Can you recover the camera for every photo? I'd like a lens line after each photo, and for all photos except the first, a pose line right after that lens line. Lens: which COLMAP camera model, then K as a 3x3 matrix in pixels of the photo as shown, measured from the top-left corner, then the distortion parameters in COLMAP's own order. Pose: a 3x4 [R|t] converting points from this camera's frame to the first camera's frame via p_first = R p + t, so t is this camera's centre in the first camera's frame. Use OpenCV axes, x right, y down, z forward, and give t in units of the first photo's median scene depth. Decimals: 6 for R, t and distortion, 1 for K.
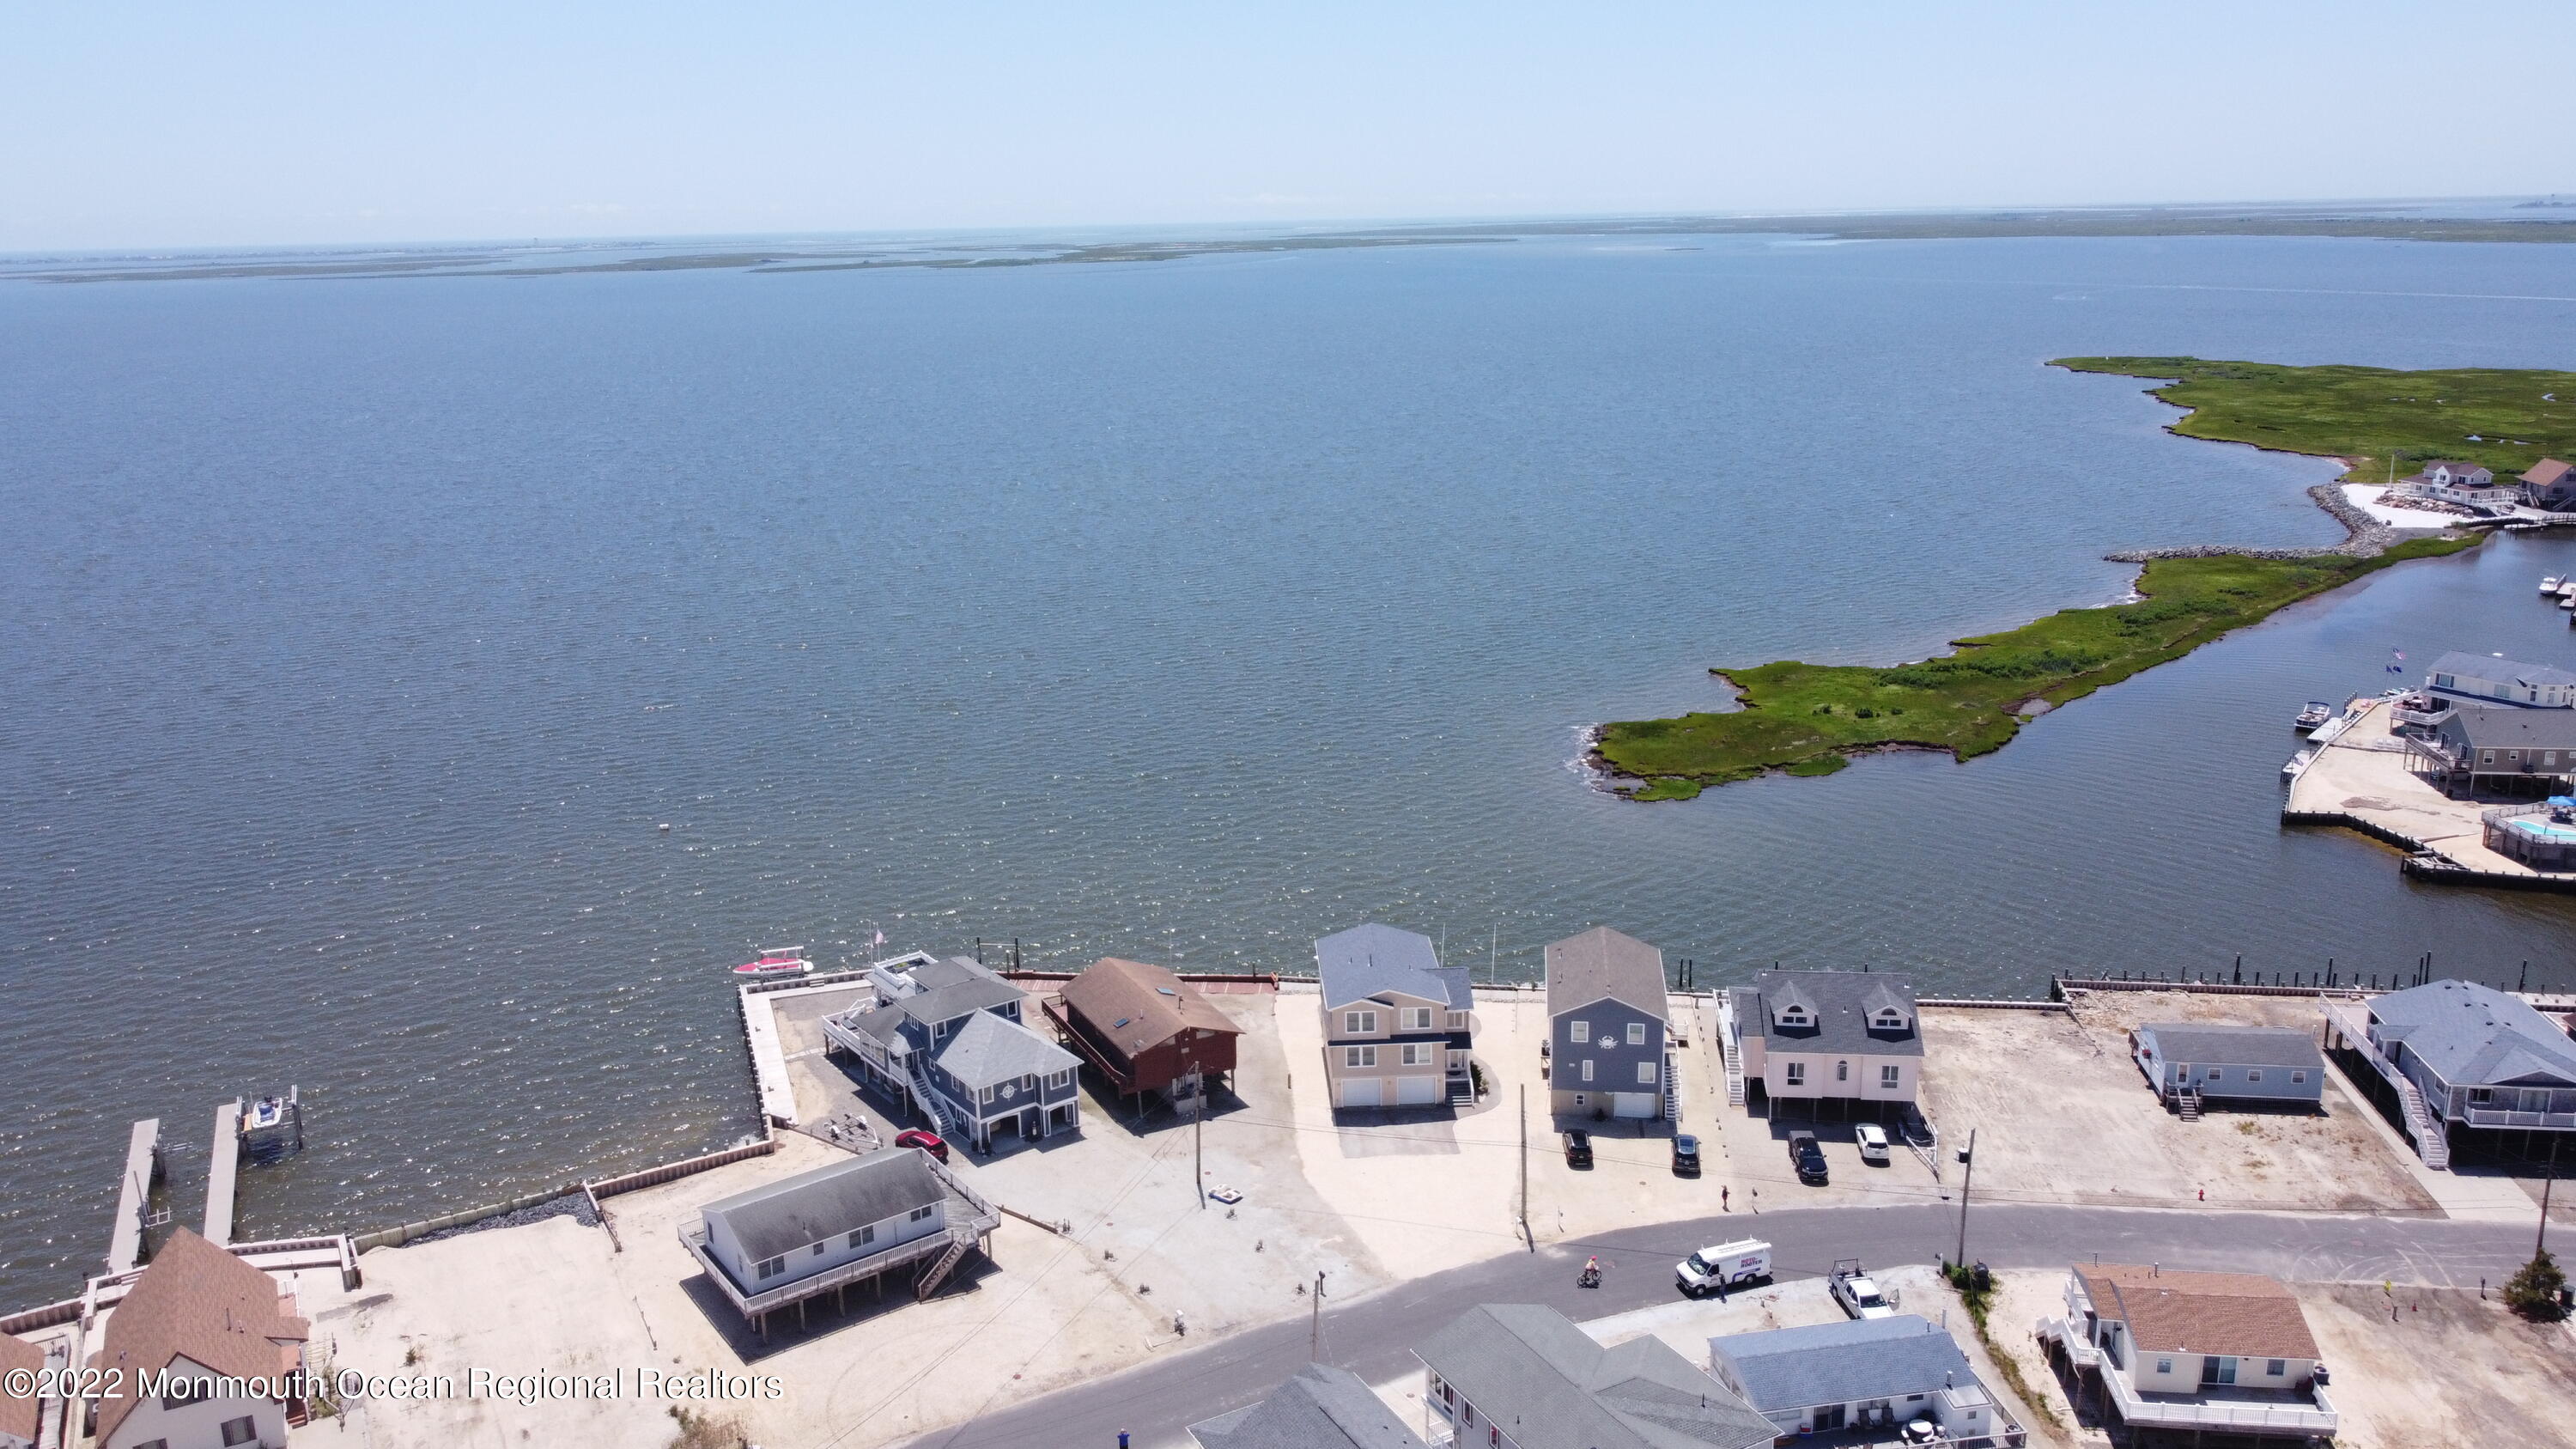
lens RADIAL K [[1950.9, 0, 1271.9], [0, 1950.9, 716.5], [0, 0, 1]] dist [-0.003672, -0.005437]
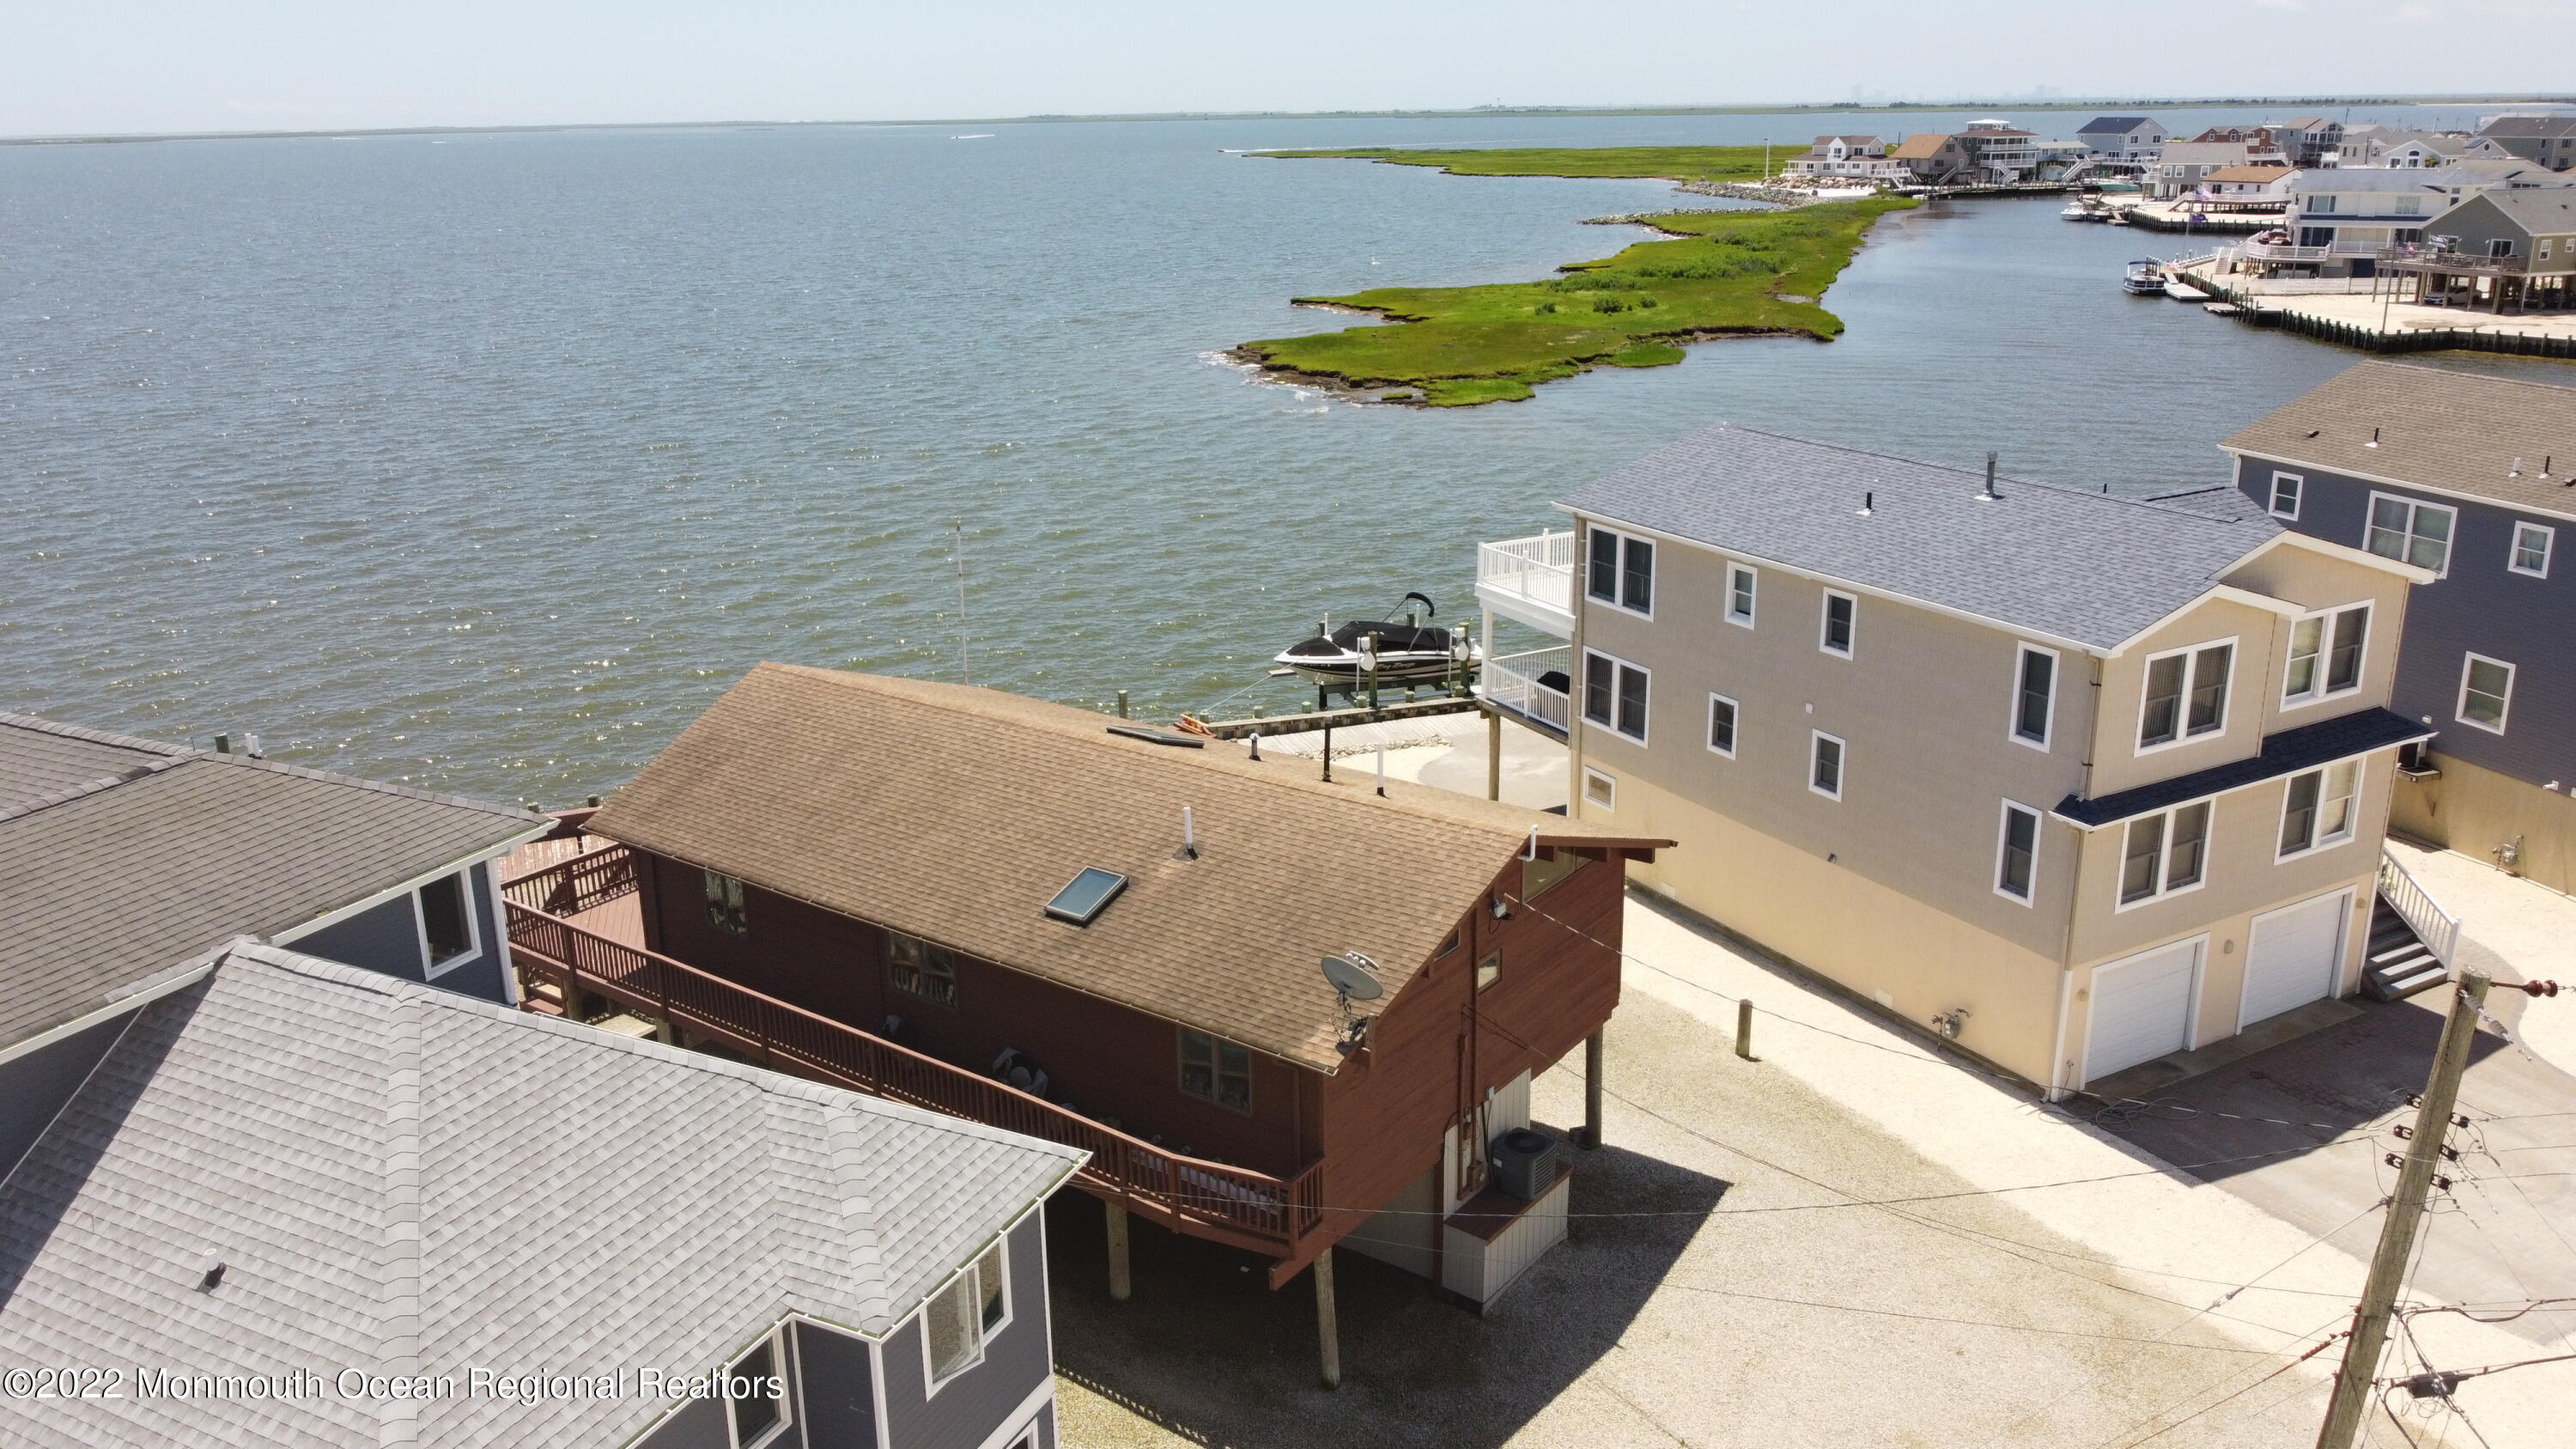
lens RADIAL K [[1950.9, 0, 1271.9], [0, 1950.9, 716.5], [0, 0, 1]] dist [-0.003672, -0.005437]
pose [[0.892120, -0.125808, 0.433928, -0.143111], [0.108001, 0.991986, 0.065563, 0.133031], [-0.438699, -0.011625, 0.898559, 0.844718]]
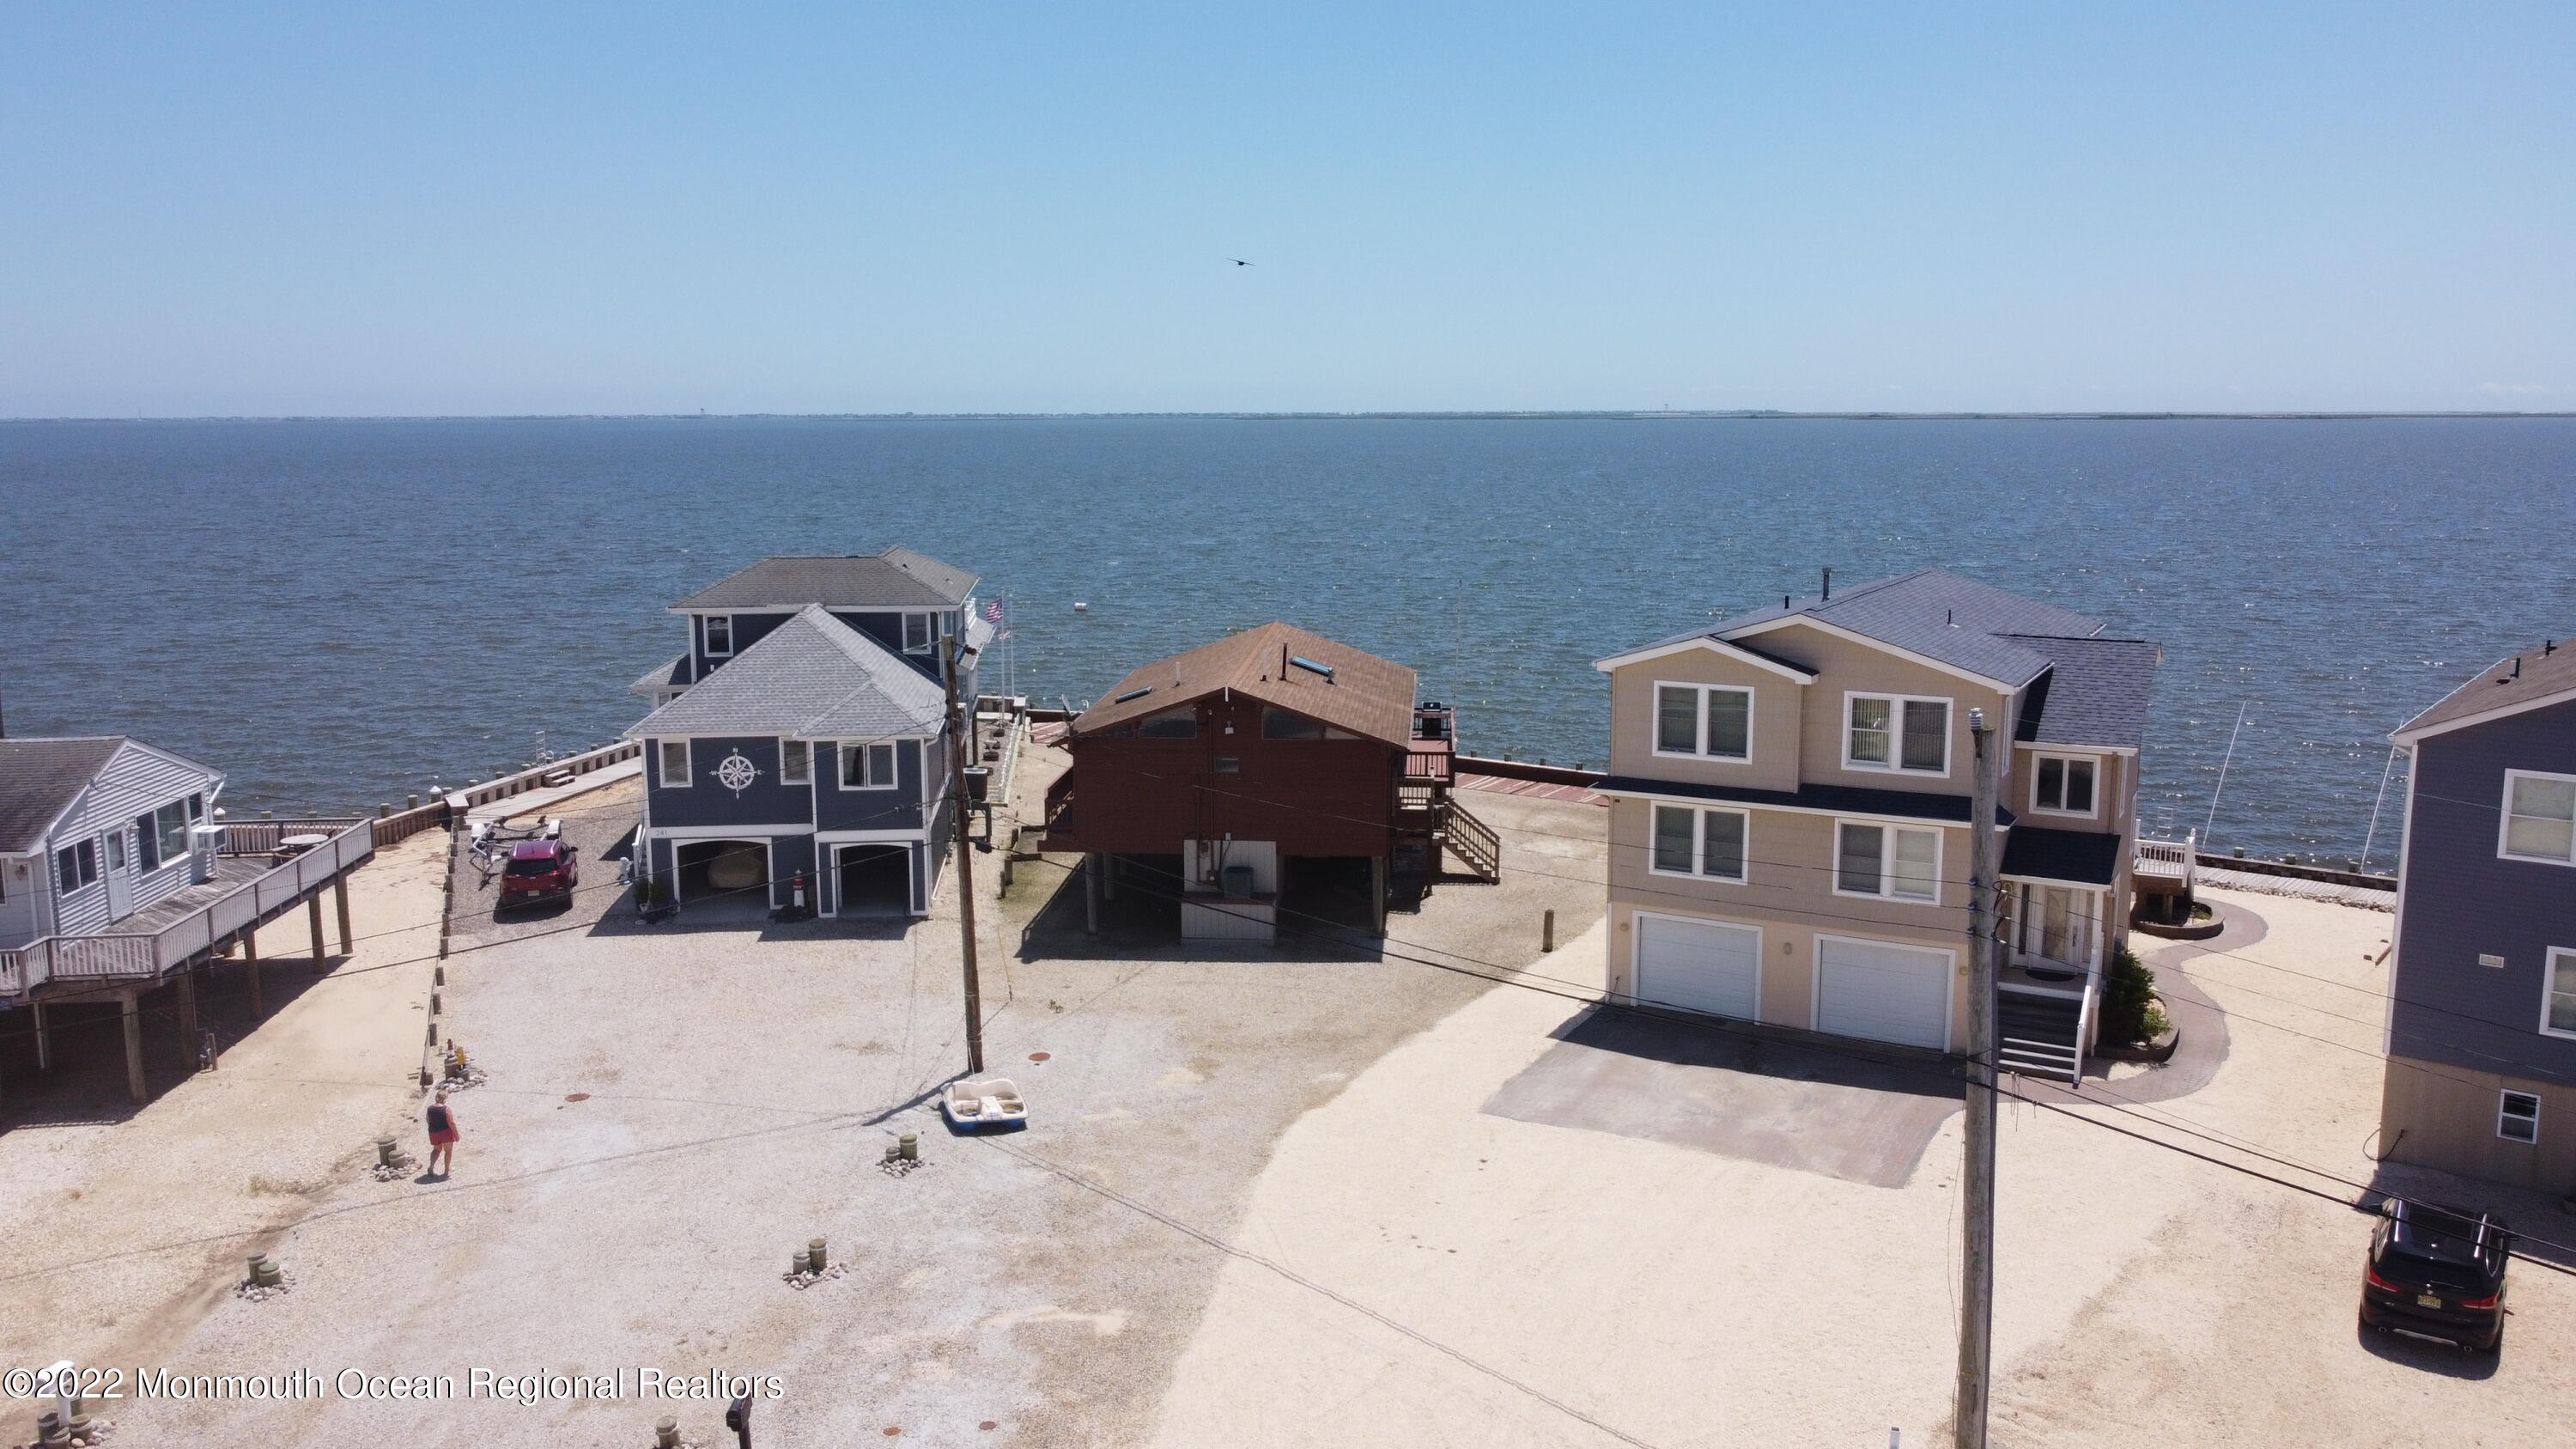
lens RADIAL K [[1950.9, 0, 1271.9], [0, 1950.9, 716.5], [0, 0, 1]] dist [-0.003672, -0.005437]
pose [[0.851211, 0.097462, -0.515695, 0.144493], [-0.143542, 0.988373, -0.050138, 0.180313], [0.504813, 0.116701, 0.855304, 0.705178]]
